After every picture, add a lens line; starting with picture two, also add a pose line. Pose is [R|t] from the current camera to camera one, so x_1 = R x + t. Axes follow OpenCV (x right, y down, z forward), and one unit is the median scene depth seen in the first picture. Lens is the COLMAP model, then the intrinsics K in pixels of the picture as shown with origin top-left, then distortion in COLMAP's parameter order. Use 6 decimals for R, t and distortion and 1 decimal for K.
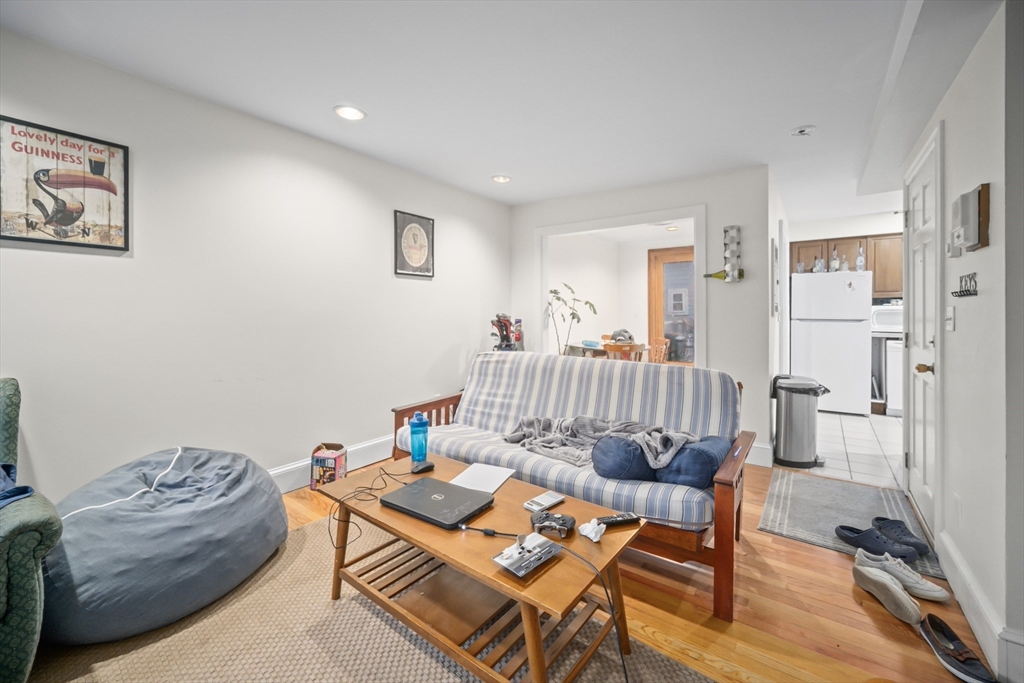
lens RADIAL K [[408.7, 0, 506.8], [0, 408.7, 313.8], [0, 0, 1]] dist [-0.003848, -0.000143]
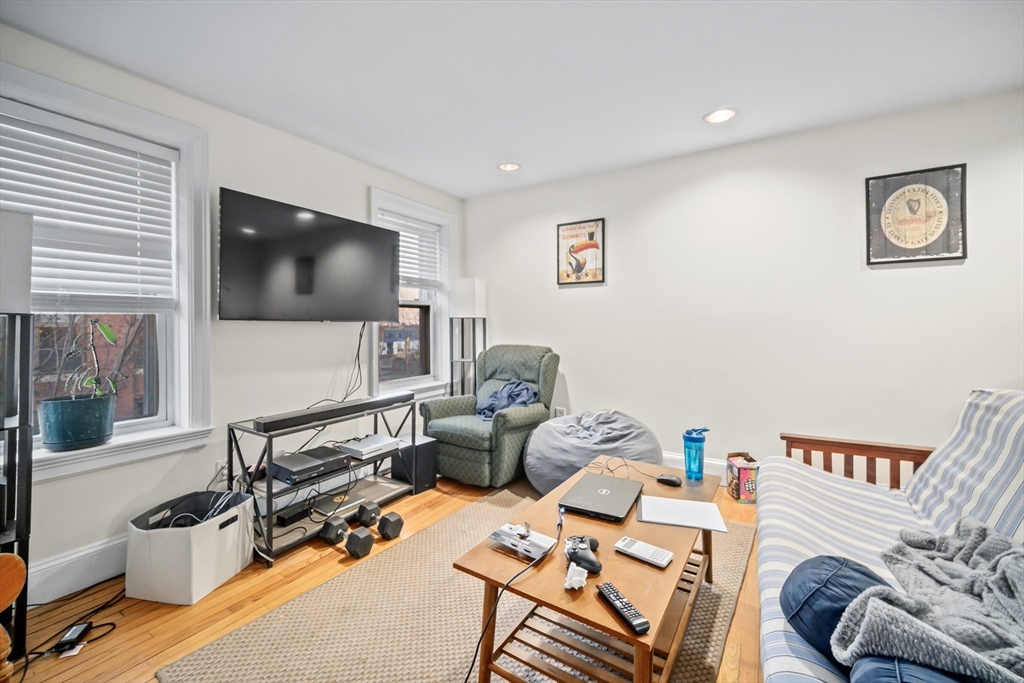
lens RADIAL K [[408.7, 0, 519.8], [0, 408.7, 321.1], [0, 0, 1]] dist [-0.003848, -0.000143]
pose [[0.099724, -0.001937, -0.995013, 0.653438], [0.007983, 0.999967, -0.001147, -0.000995], [0.994983, -0.007829, 0.099736, 0.503276]]
